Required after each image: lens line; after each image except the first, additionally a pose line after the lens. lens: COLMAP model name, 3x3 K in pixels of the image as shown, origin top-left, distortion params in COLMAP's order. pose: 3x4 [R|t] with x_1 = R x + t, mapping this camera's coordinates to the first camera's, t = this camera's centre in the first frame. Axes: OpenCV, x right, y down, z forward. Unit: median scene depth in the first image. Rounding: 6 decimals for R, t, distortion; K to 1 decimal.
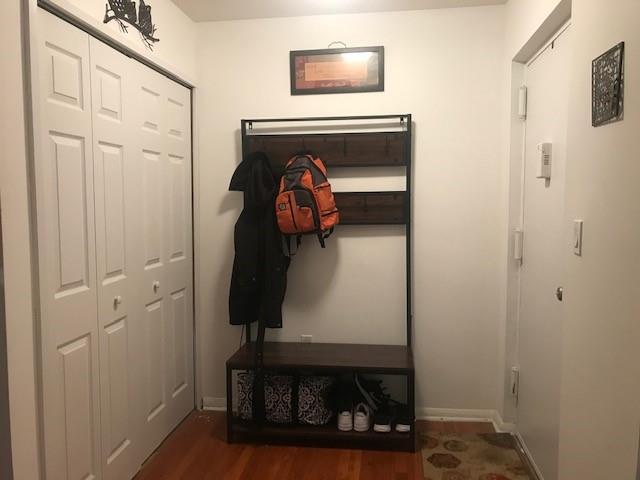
lens RADIAL K [[519.6, 0, 322.3], [0, 519.6, 237.8], [0, 0, 1]] dist [0.027768, -0.015997]
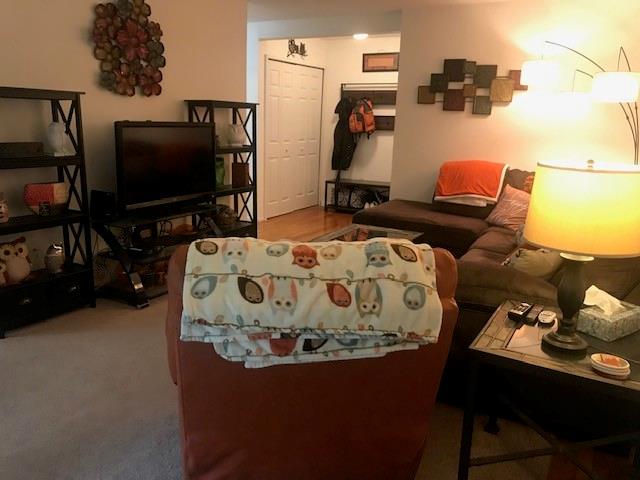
lens RADIAL K [[519.6, 0, 319.6], [0, 519.6, 241.2], [0, 0, 1]] dist [0.027768, -0.015997]
pose [[0.925581, 0.116703, -0.360112, 0.724615], [-0.061945, 0.985163, 0.160050, 0.114372], [0.373448, -0.125832, 0.919077, -1.379088]]
